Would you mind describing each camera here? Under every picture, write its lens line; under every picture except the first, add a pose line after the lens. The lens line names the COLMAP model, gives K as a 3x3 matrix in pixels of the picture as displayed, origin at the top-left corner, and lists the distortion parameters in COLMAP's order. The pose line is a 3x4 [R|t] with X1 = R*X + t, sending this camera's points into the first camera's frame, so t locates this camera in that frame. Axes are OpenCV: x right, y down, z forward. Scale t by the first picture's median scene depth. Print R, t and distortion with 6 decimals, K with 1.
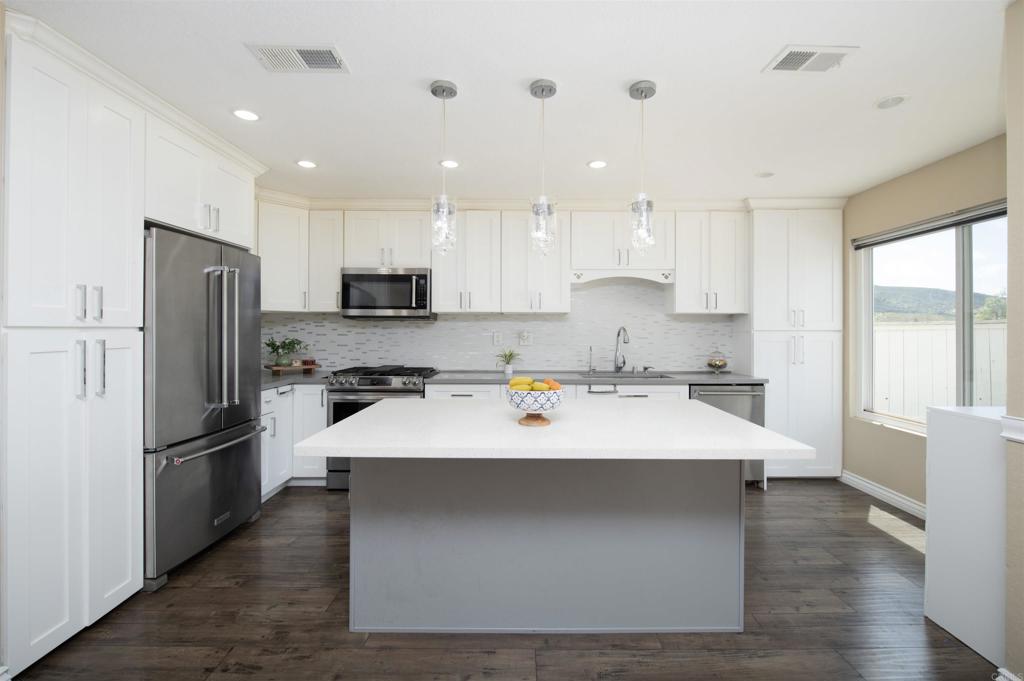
lens RADIAL K [[467.6, 0, 515.2], [0, 467.6, 331.4], [0, 0, 1]] dist [0.002958, 0.000777]
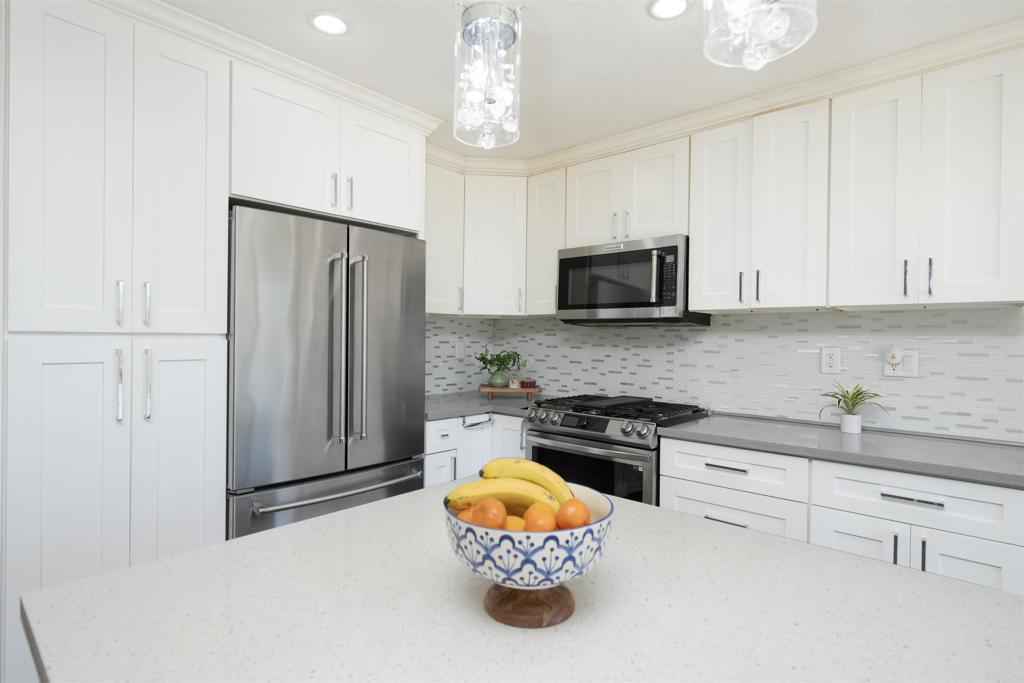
lens RADIAL K [[498.6, 0, 533.6], [0, 498.6, 342.1], [0, 0, 1]] dist [0.000166, -0.000445]
pose [[0.749707, 0.009008, -0.661709, 0.085873], [-0.010997, 0.999939, 0.001152, -0.001138], [0.661679, 0.006413, 0.749760, 0.417492]]
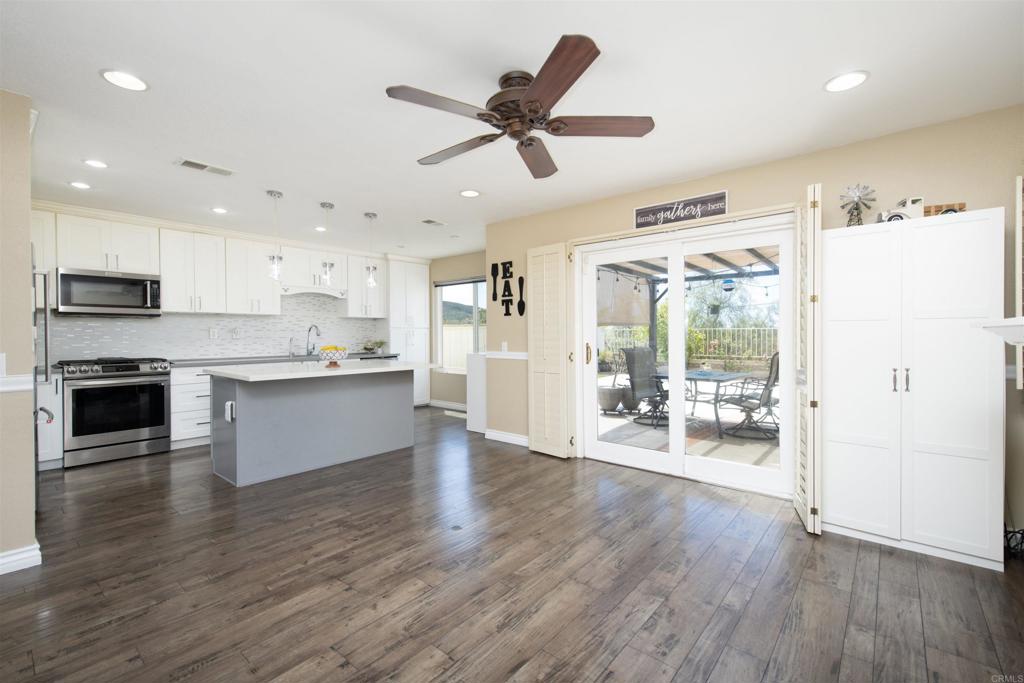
lens RADIAL K [[428.3, 0, 517.3], [0, 428.3, 346.3], [0, 0, 1]] dist [0.004968, 0.000413]
pose [[0.647415, -0.029171, 0.761579, -0.440964], [0.007288, 0.999459, 0.032087, 0.020908], [-0.762103, -0.015223, 0.647277, -0.445531]]
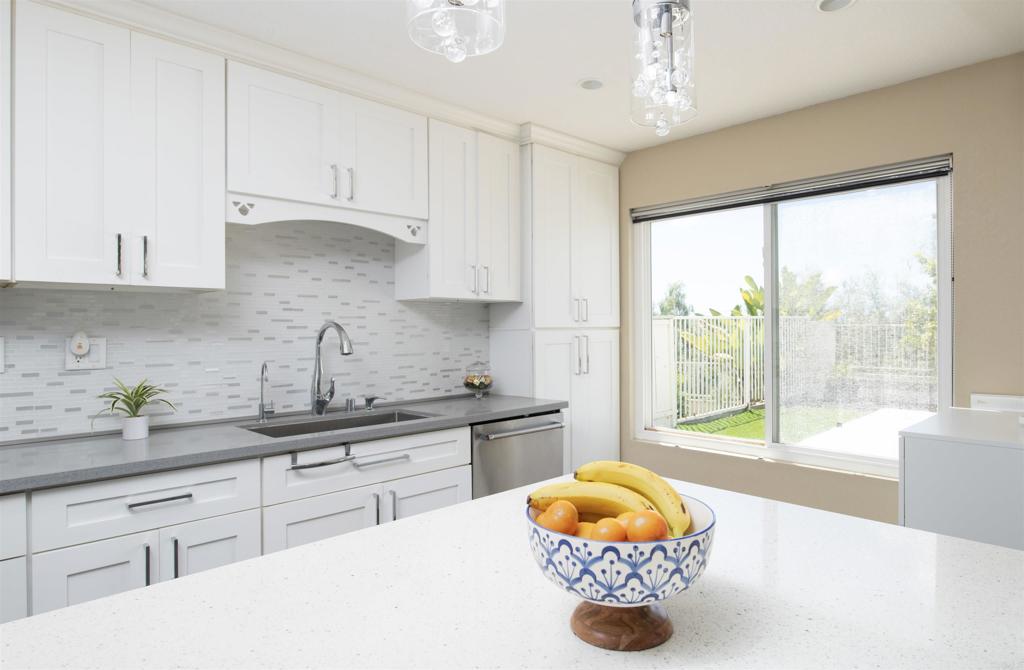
lens RADIAL K [[588.1, 0, 552.8], [0, 588.1, 332.7], [0, 0, 1]] dist [-0.005839, 0.000119]
pose [[0.710798, -0.011801, 0.703298, -0.052703], [0.008079, 0.999930, 0.008613, -0.002312], [-0.703350, -0.000440, 0.710843, 0.410036]]
